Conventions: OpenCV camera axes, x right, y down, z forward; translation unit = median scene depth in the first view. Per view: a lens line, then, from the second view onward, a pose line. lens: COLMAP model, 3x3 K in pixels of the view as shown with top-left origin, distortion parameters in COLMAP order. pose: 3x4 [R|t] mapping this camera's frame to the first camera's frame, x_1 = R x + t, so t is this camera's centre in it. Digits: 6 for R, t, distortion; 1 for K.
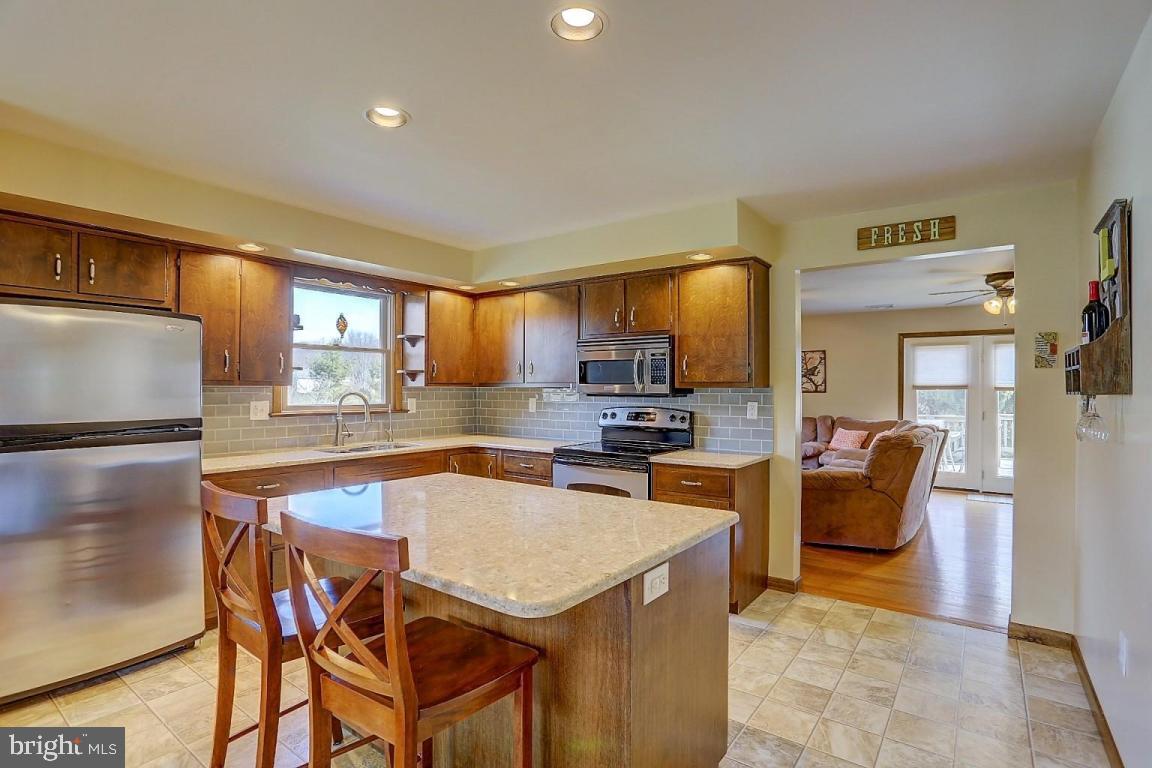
lens RADIAL K [[571.2, 0, 579.7], [0, 571.2, 387.8], [0, 0, 1]] dist [-0.061077, 0.019145]
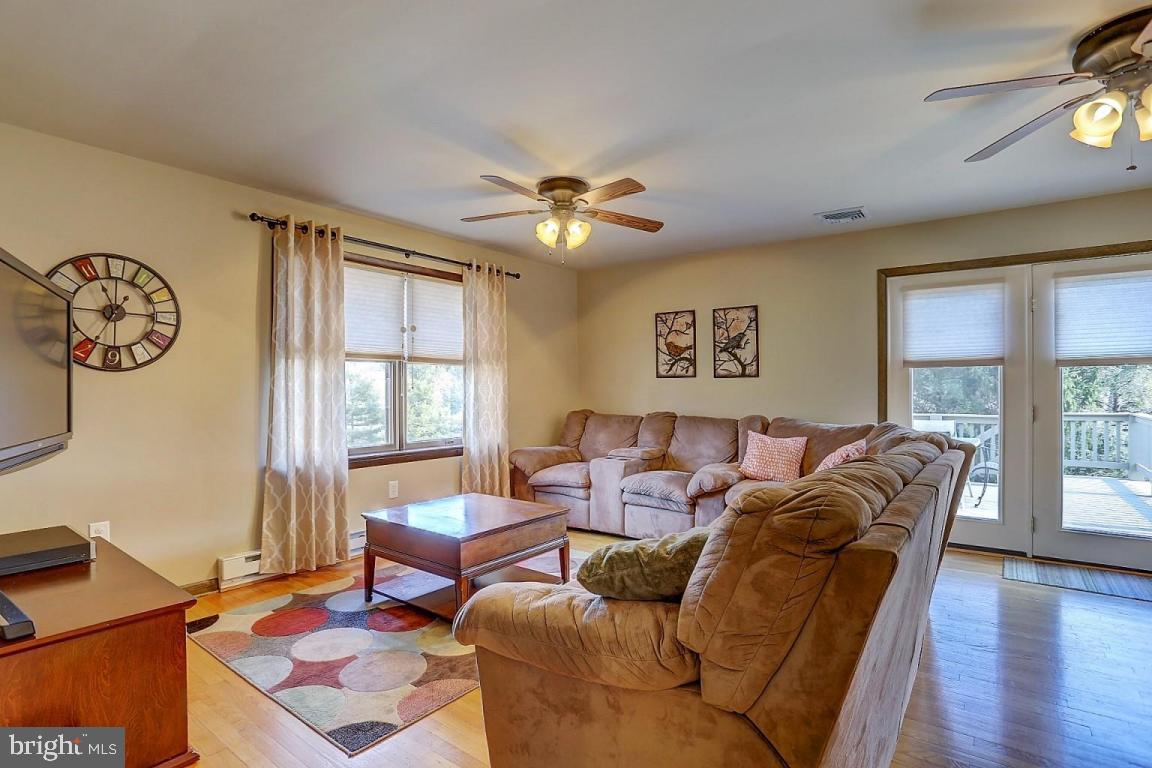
lens RADIAL K [[571.2, 0, 585.0], [0, 571.2, 384.2], [0, 0, 1]] dist [-0.061077, 0.019145]
pose [[0.999993, -0.003120, -0.001980, 0.467251], [0.003105, 0.999967, -0.007527, 0.037118], [0.002004, 0.007521, 0.999970, 0.738774]]
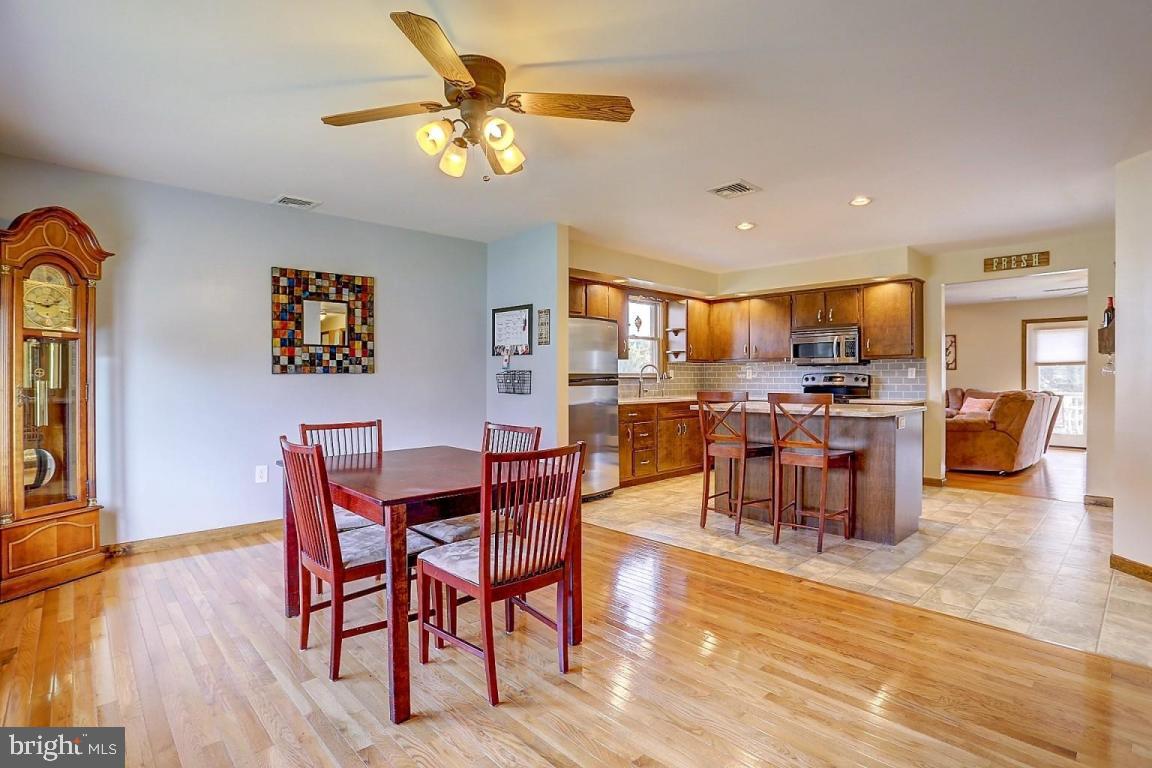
lens RADIAL K [[571.2, 0, 577.0], [0, 571.2, 377.7], [0, 0, 1]] dist [-0.061077, 0.019145]
pose [[0.984556, -0.003469, -0.175035, -0.291853], [0.003712, 0.999993, 0.001060, 0.040570], [0.175030, -0.001694, 0.984562, -0.596662]]
